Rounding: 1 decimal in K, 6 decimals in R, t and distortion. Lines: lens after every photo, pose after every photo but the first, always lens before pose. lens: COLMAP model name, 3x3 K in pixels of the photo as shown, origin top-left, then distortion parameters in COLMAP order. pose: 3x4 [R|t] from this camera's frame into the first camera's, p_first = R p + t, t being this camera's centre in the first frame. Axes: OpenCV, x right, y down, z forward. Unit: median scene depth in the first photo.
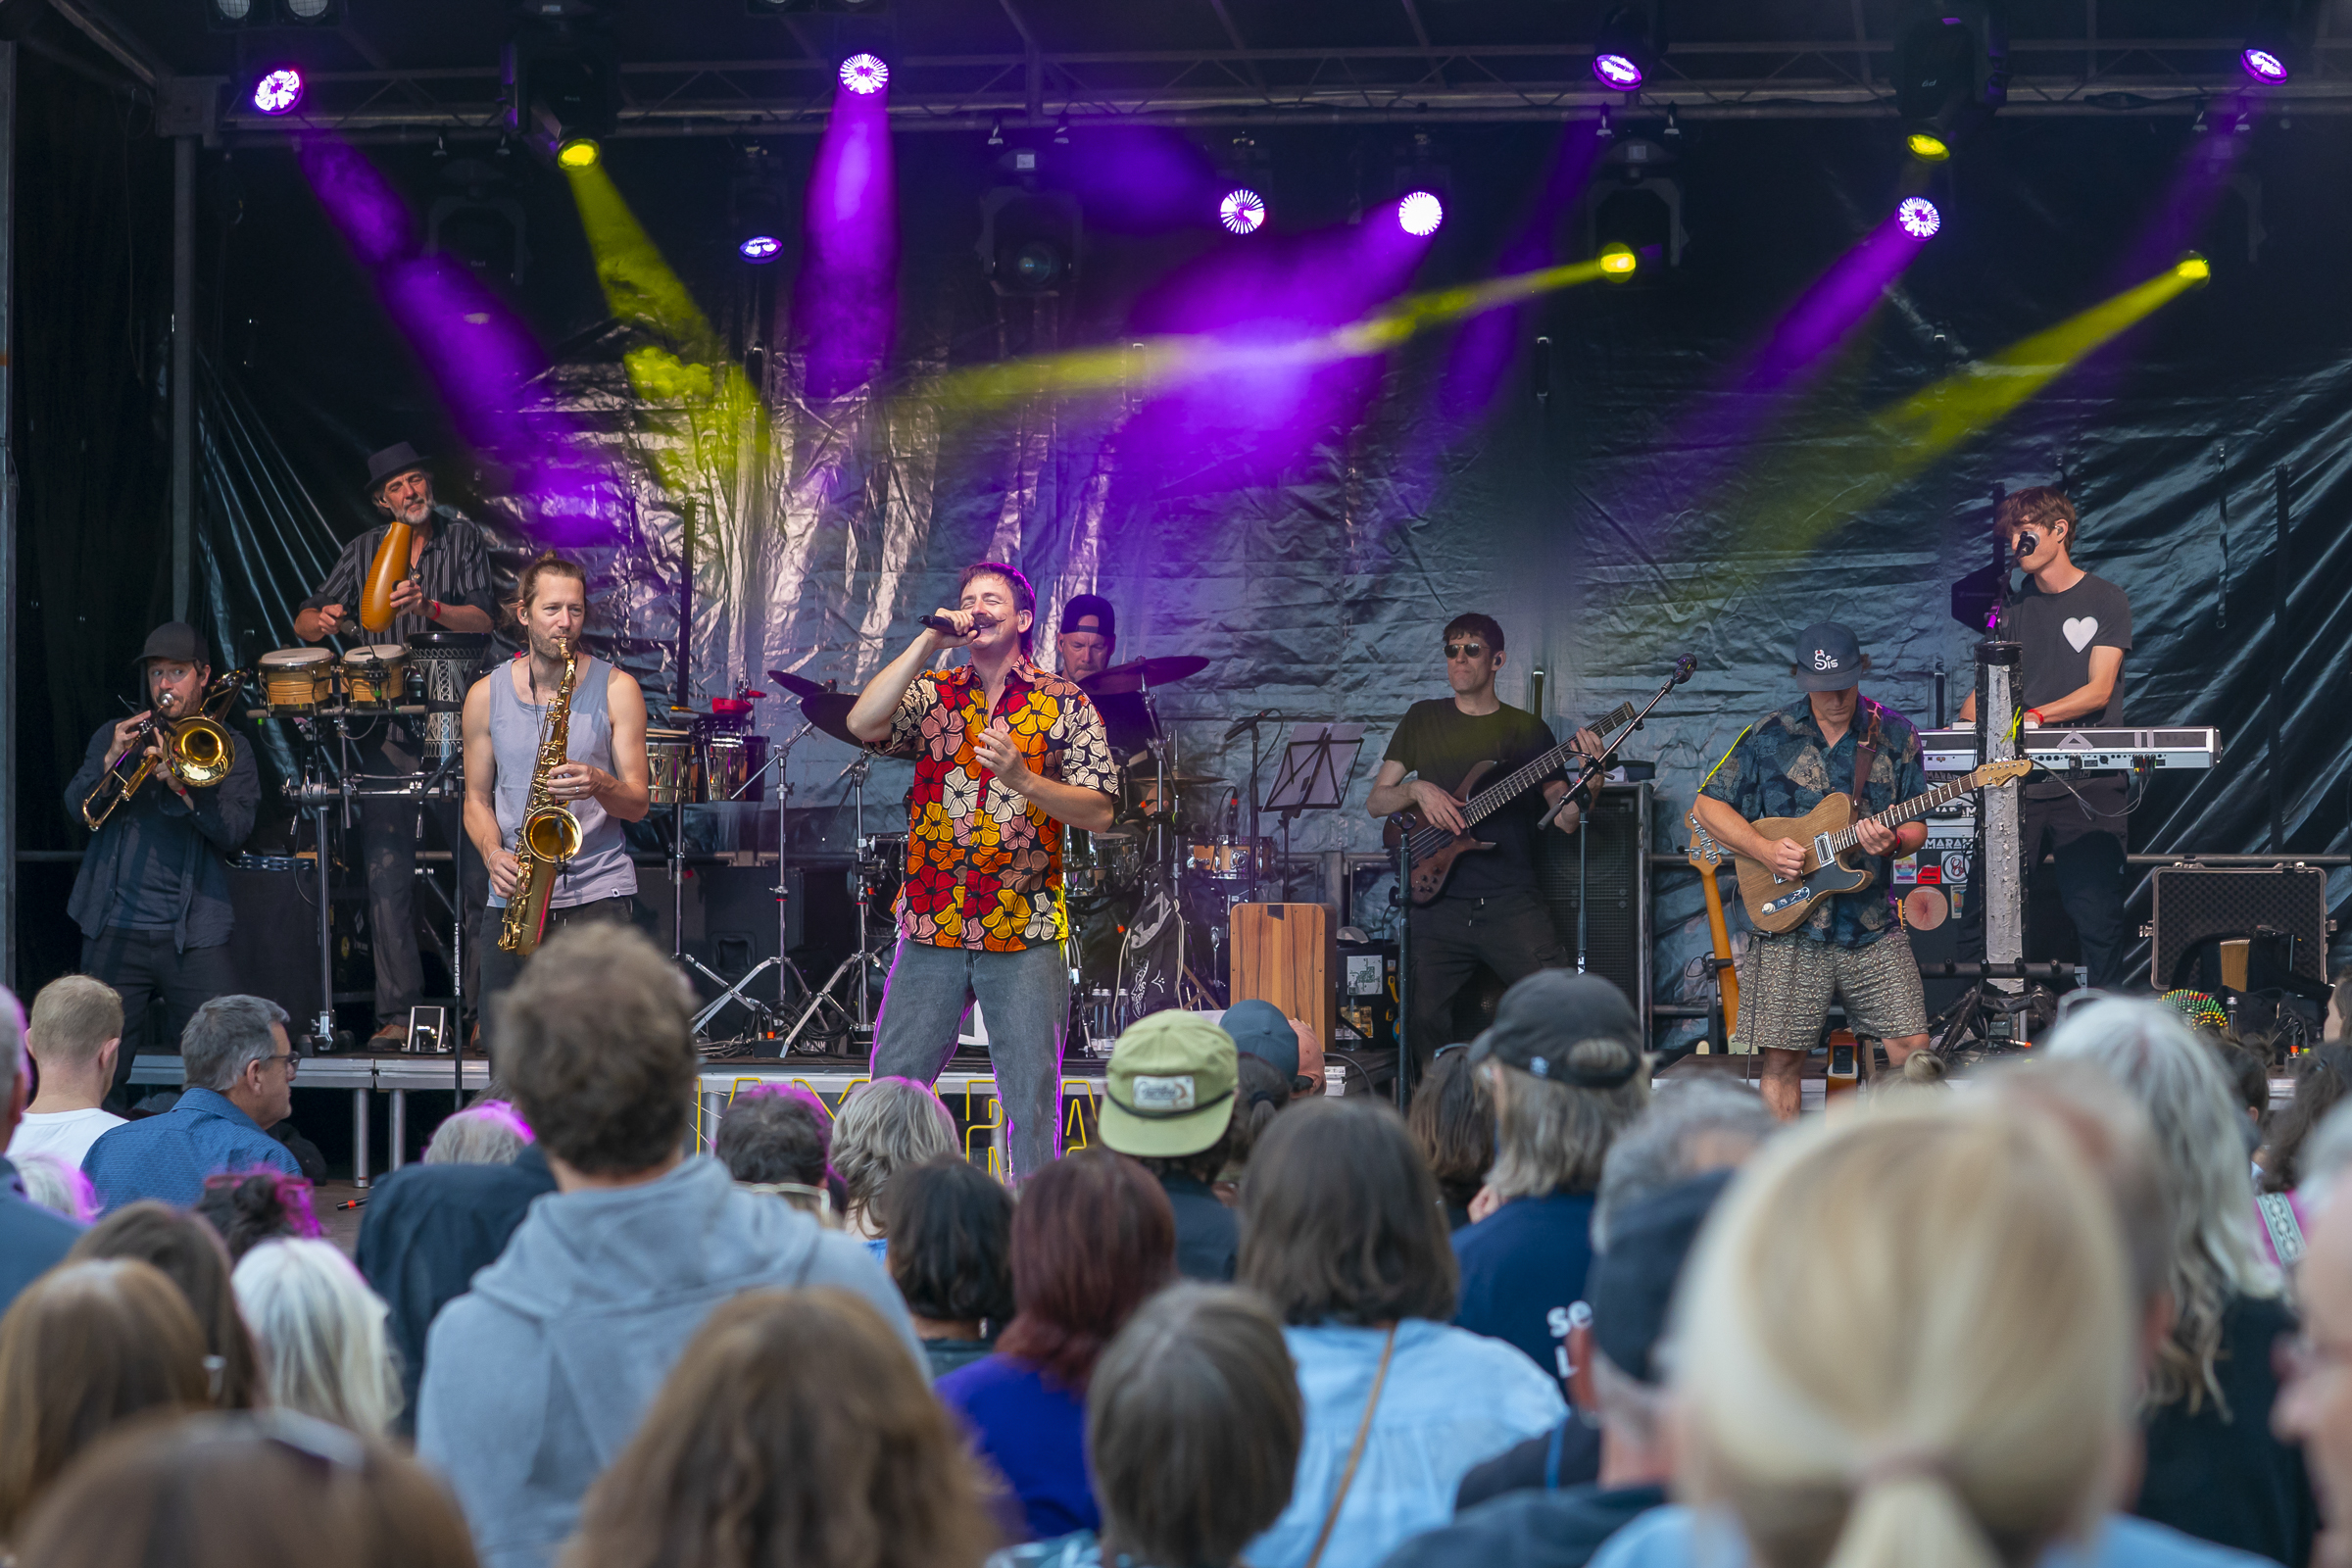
lens RADIAL K [[5520.5, 0, 1243.9], [0, 5520.5, 851.2], [0, 0, 1]] dist [-0.312685, 0.000000]
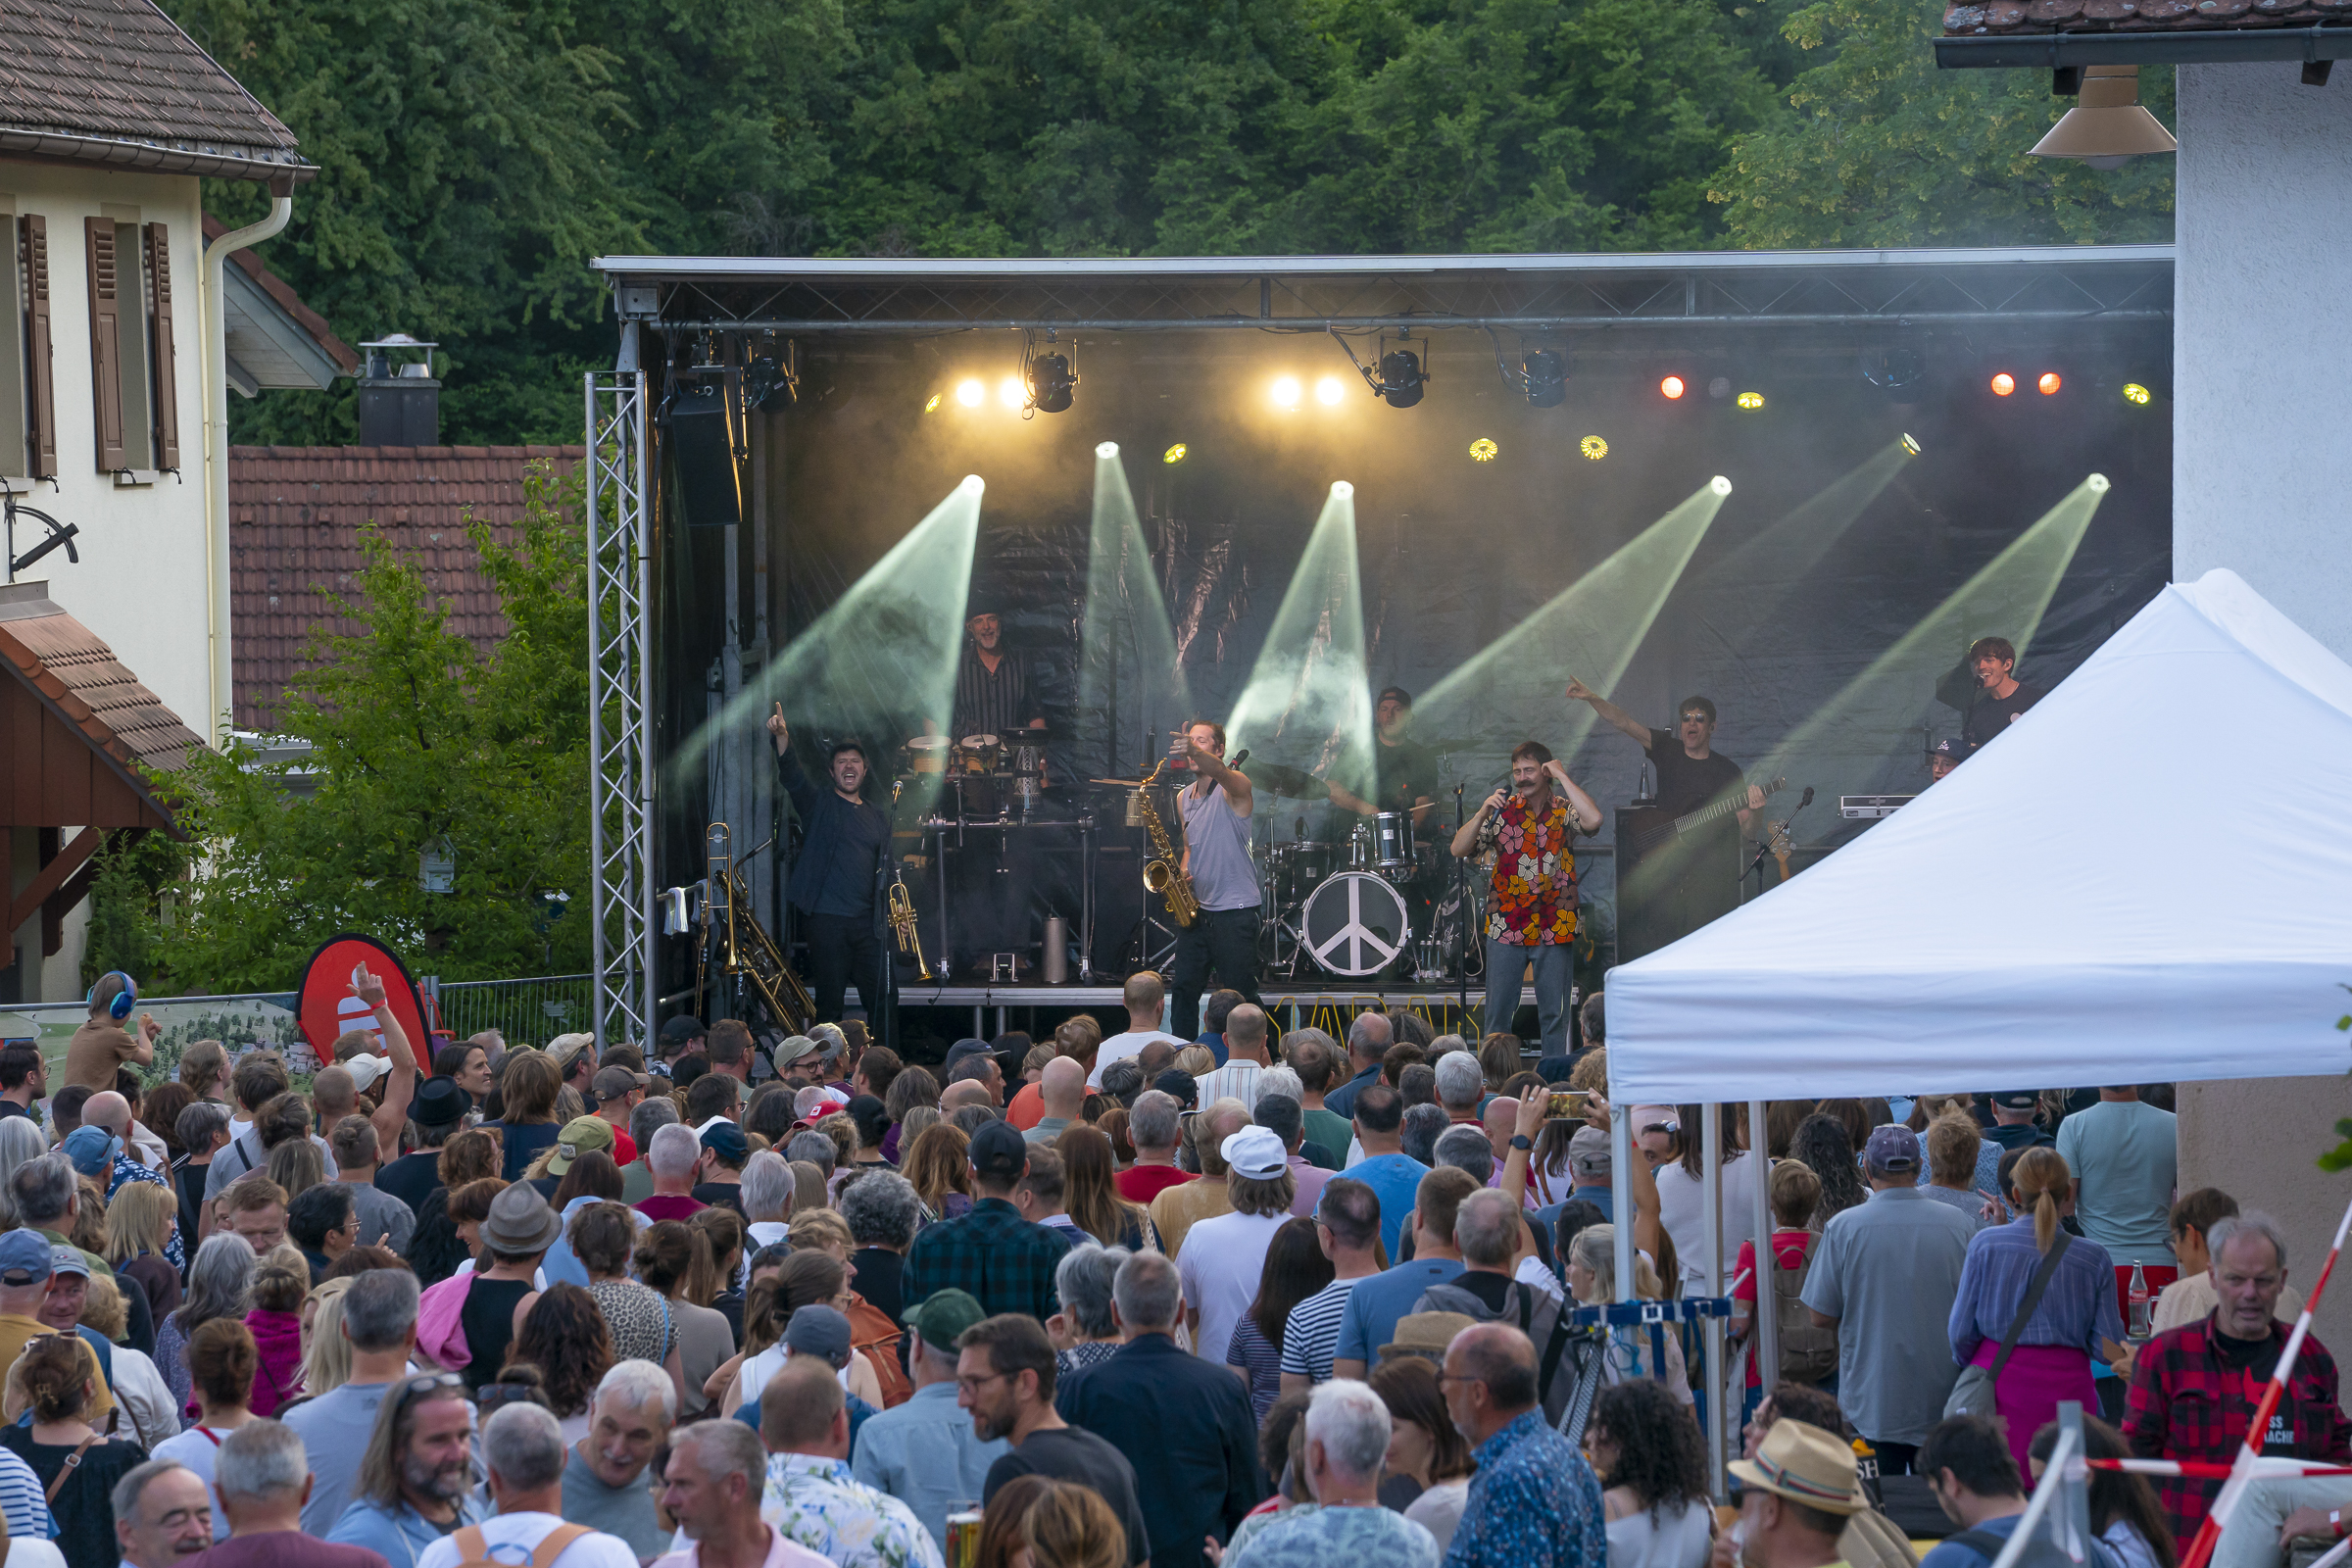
lens RADIAL K [[12006.6, 0, 1192.9], [0, 12006.6, 816.4], [0, 0, 1]] dist [1.832941, 0.000000]
pose [[0.997741, -0.009489, 0.066506, -0.335979], [0.006605, 0.999034, 0.043441, -0.170251], [-0.066854, -0.042904, 0.996840, -2.607472]]
